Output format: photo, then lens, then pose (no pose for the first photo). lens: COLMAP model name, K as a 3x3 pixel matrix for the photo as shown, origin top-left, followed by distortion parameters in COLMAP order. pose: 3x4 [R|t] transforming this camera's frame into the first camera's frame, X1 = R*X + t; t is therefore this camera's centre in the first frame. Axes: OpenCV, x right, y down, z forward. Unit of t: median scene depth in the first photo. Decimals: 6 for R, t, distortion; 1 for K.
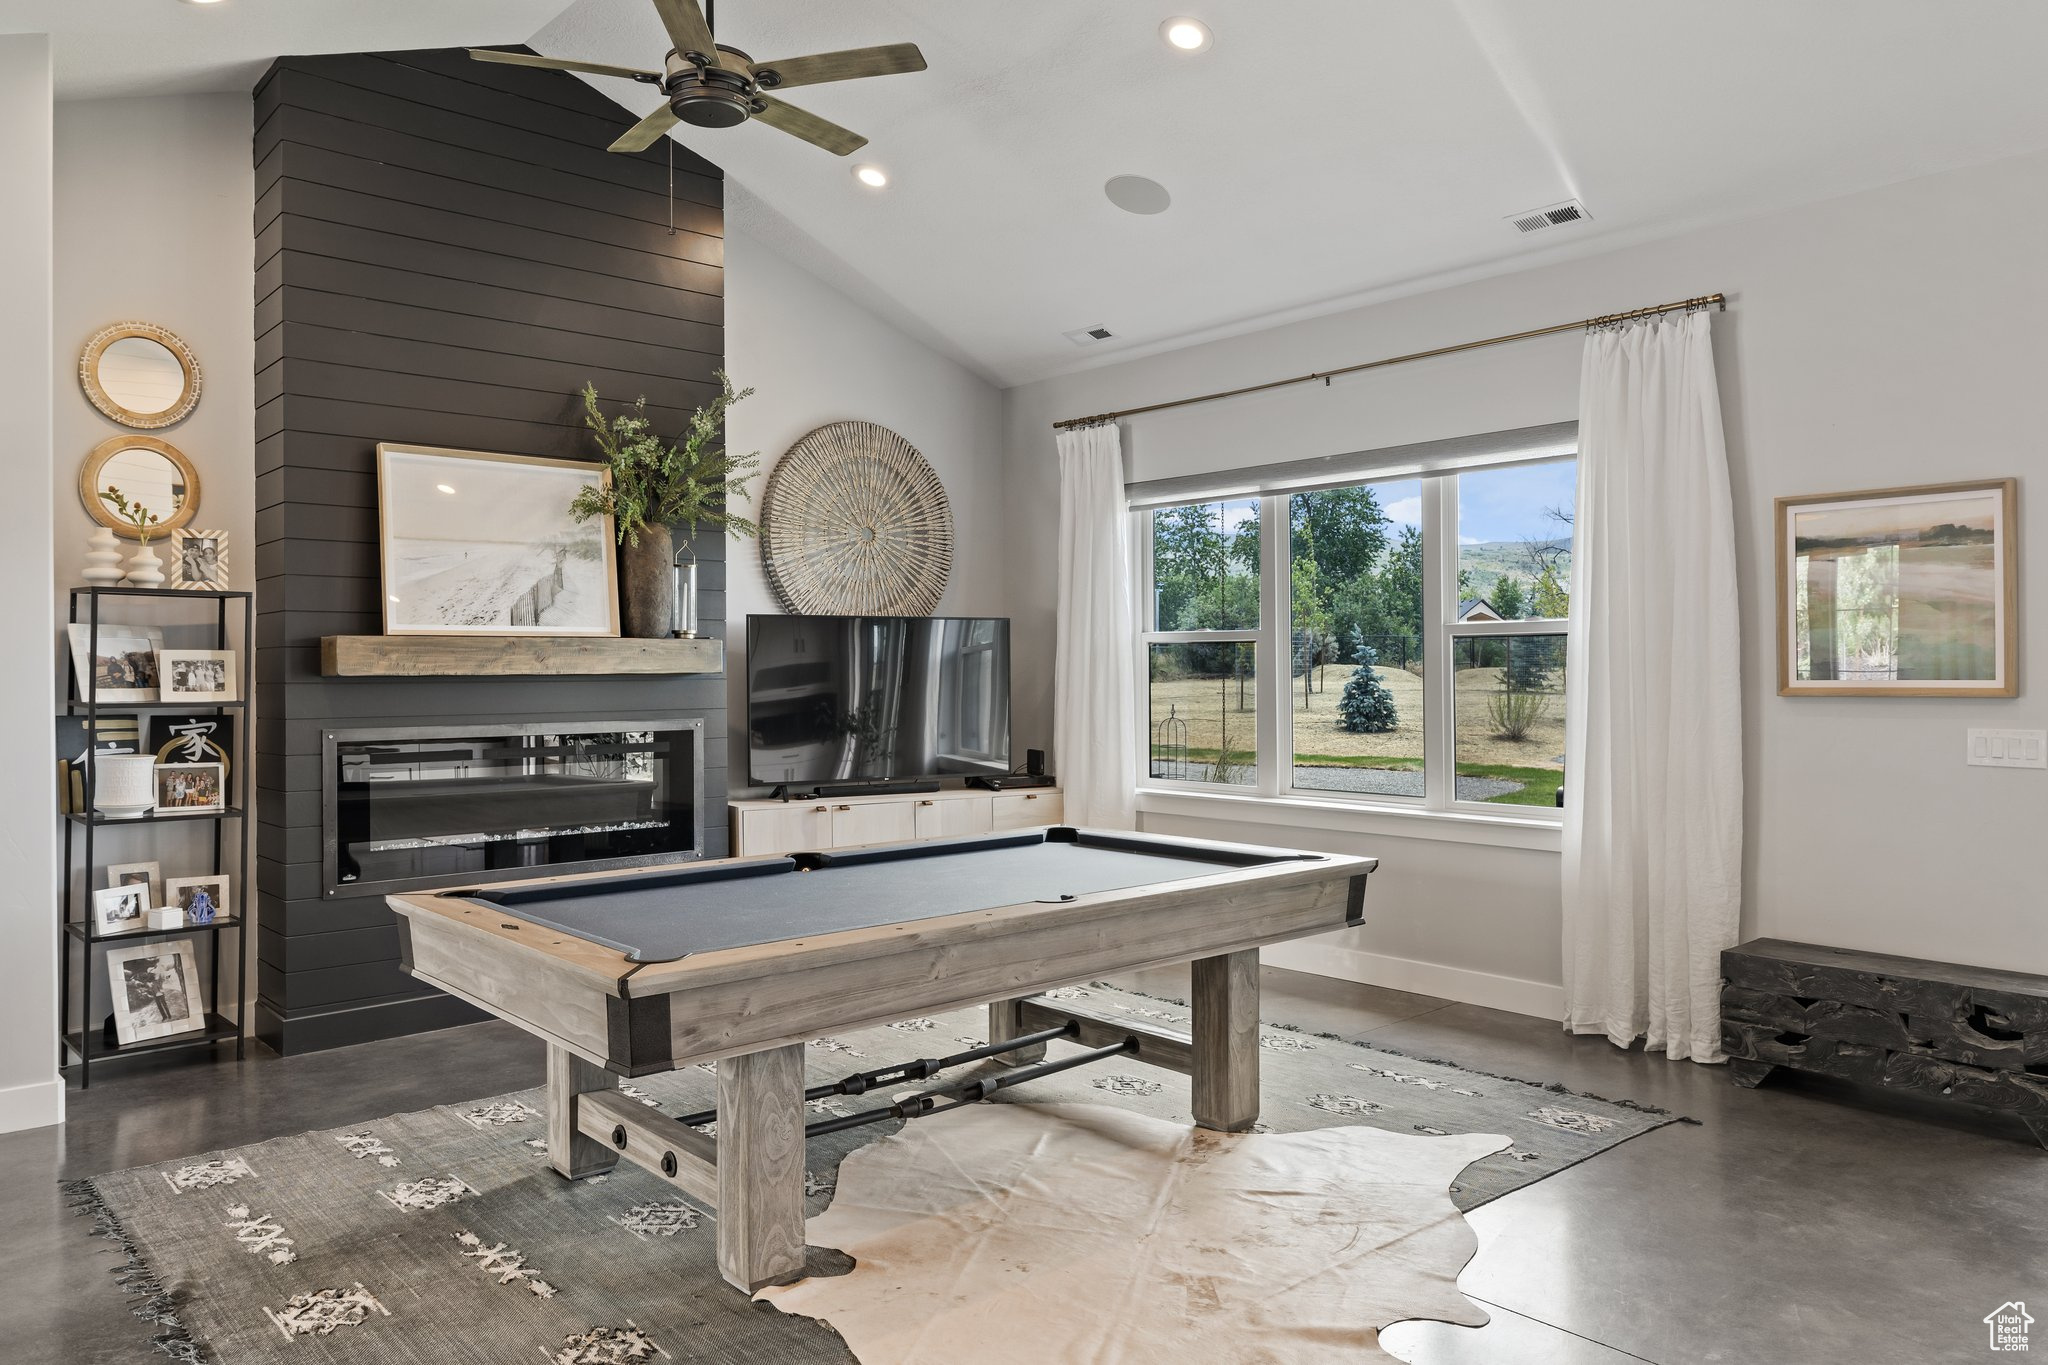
lens RADIAL K [[1406.5, 0, 1016.0], [0, 1406.5, 658.1], [0, 0, 1]] dist [0.001519, 0.000764]
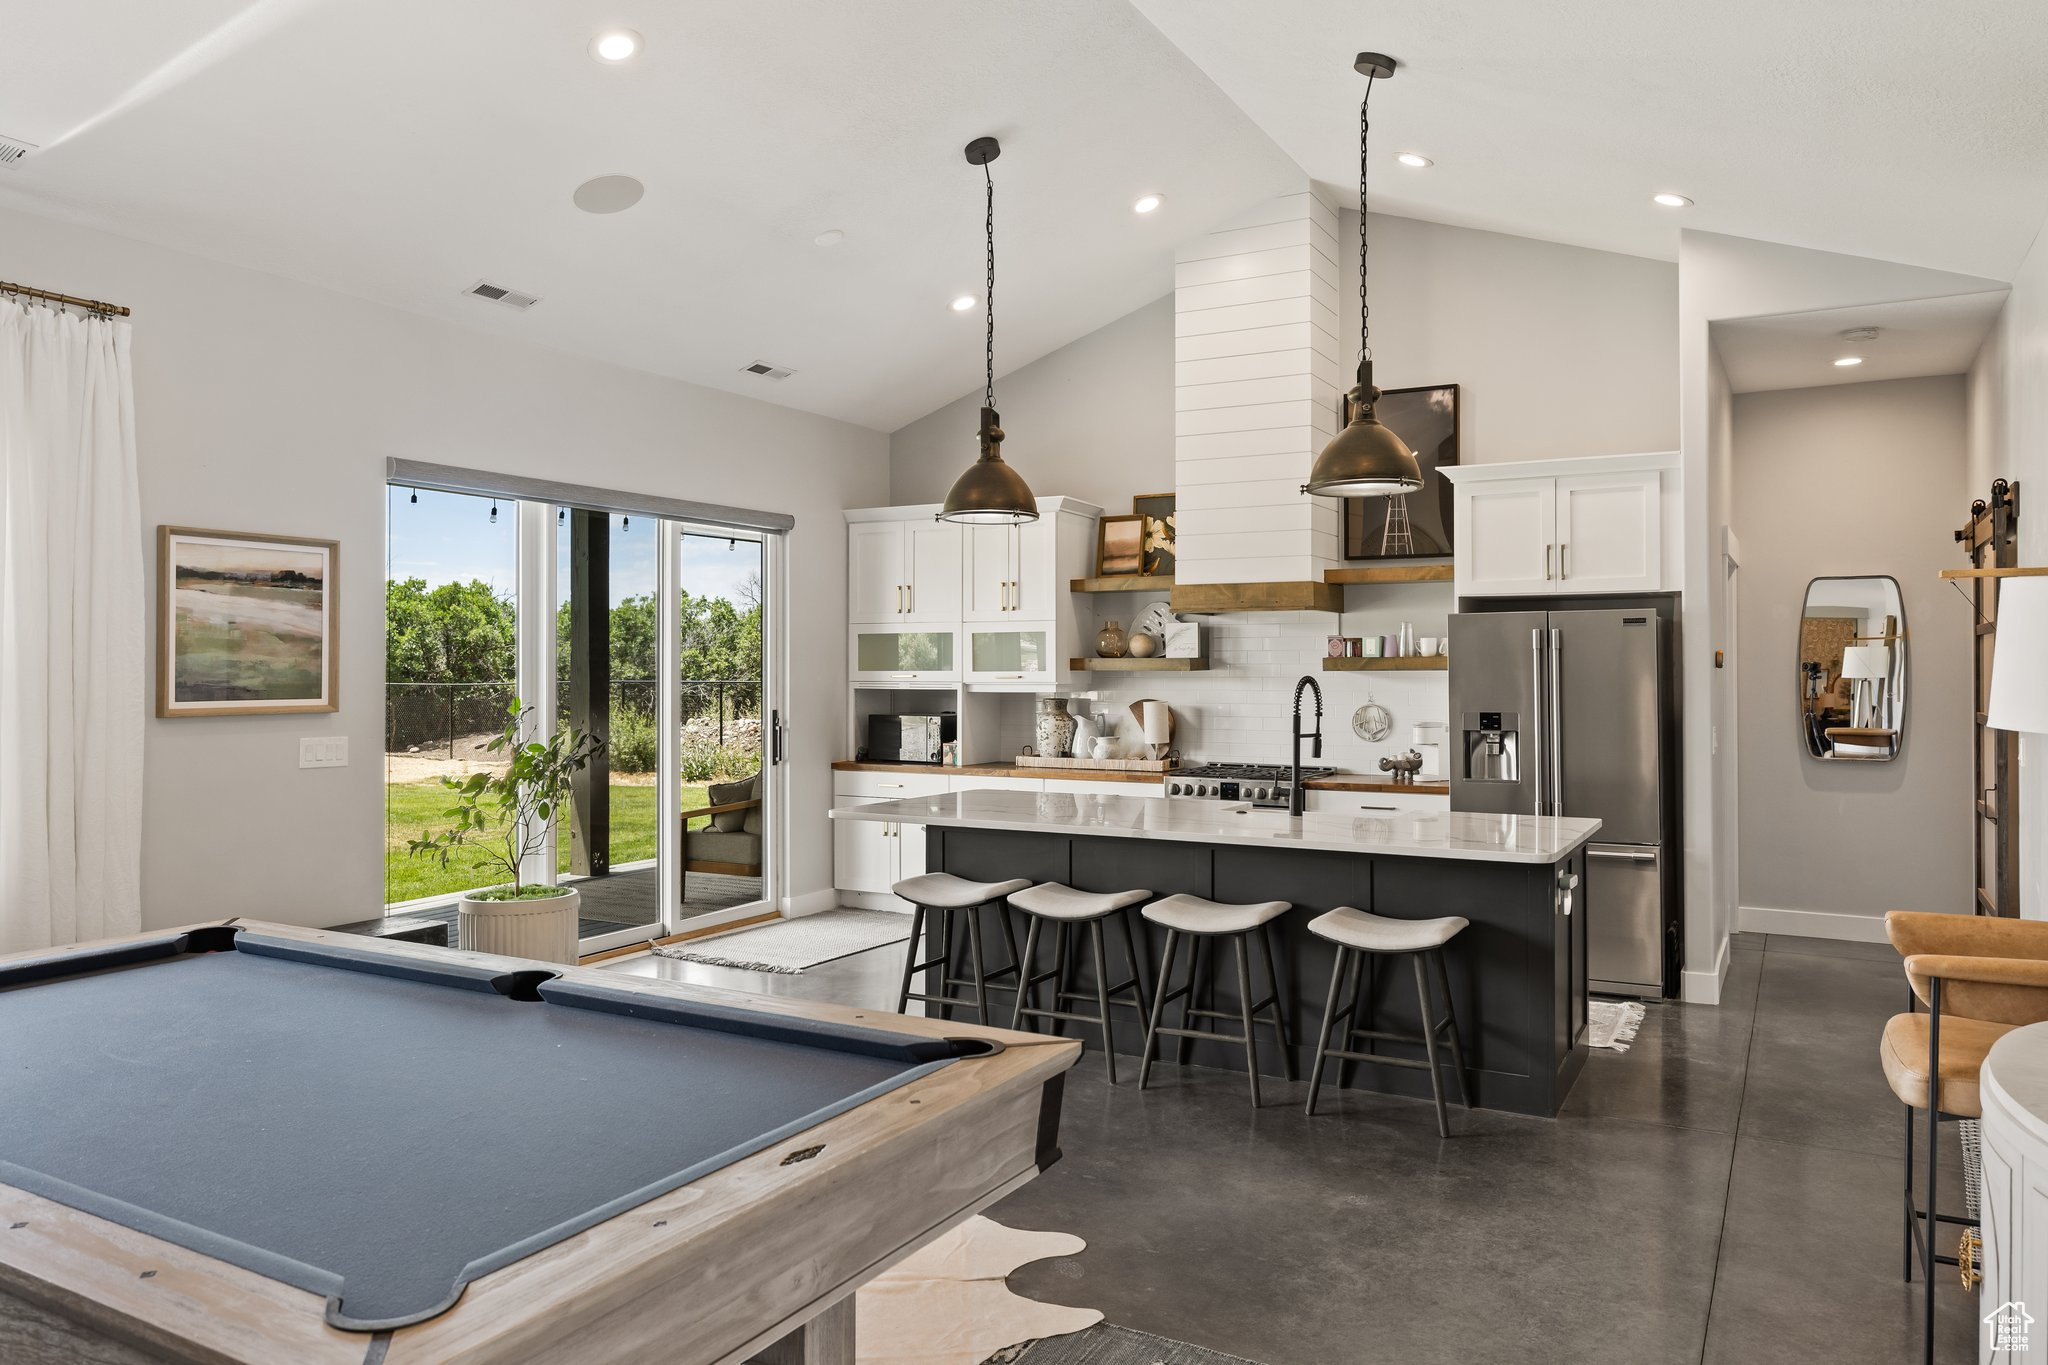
lens RADIAL K [[1406.5, 0, 1016.0], [0, 1406.5, 658.1], [0, 0, 1]] dist [0.001519, 0.000764]
pose [[-0.323571, 0.012743, 0.946118, -0.694870], [-0.003086, 0.999890, -0.014523, -0.004422], [-0.946199, -0.007619, -0.323496, 0.821328]]
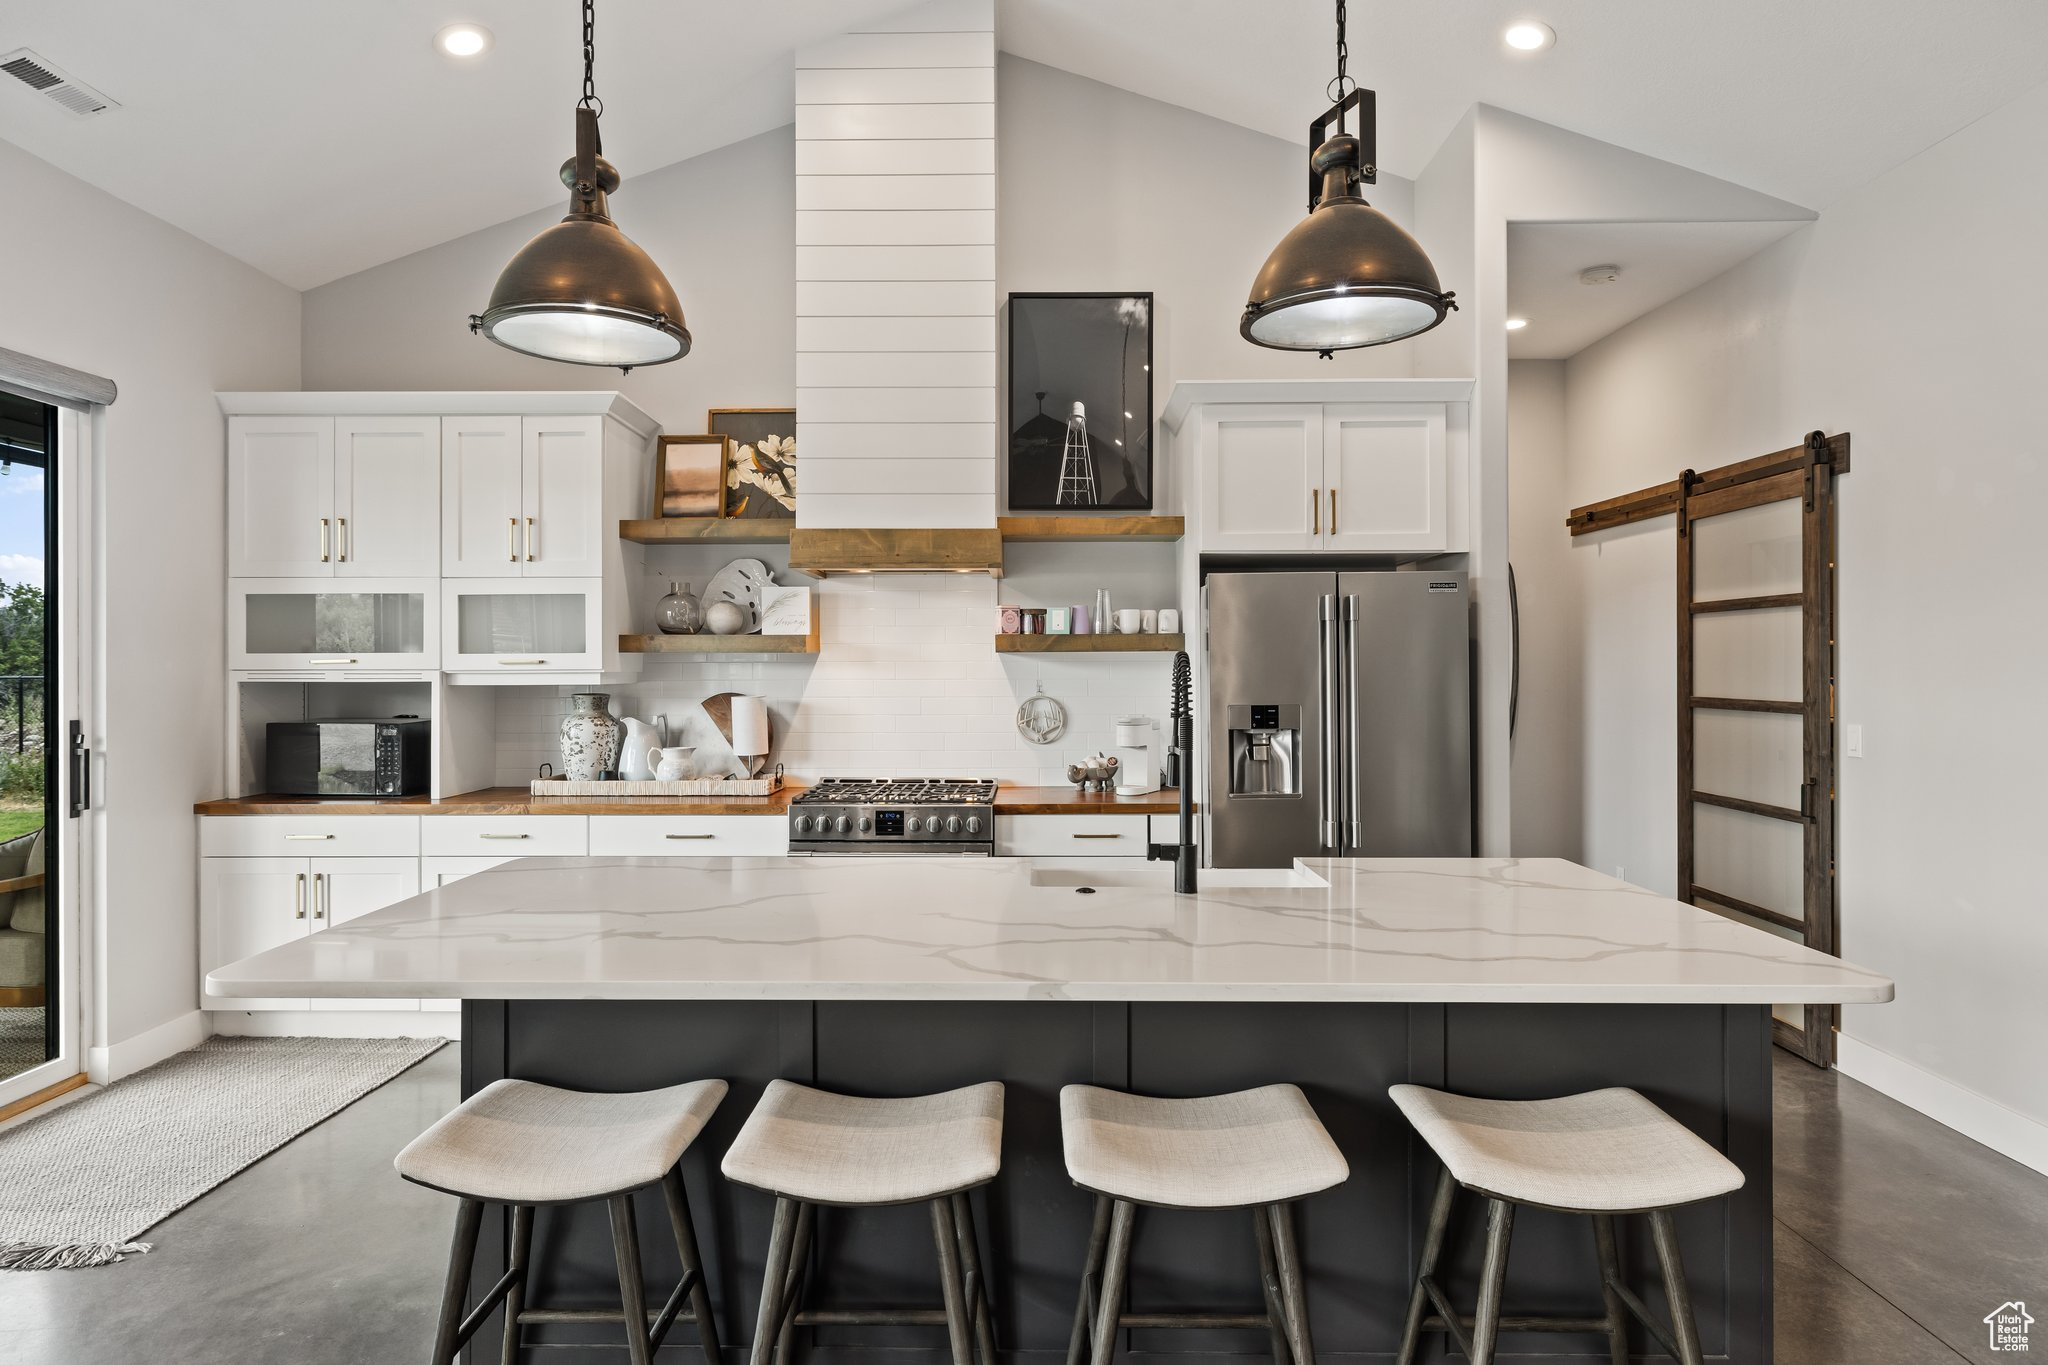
lens RADIAL K [[1153.3, 0, 1015.6], [0, 1153.3, 665.1], [0, 0, 1]] dist [-0.001357, -0.001589]
pose [[-0.734360, 0.007243, 0.678721, 0.055153], [0.001780, 0.999960, -0.008746, 0.005601], [-0.678758, -0.005215, -0.734344, 0.677460]]
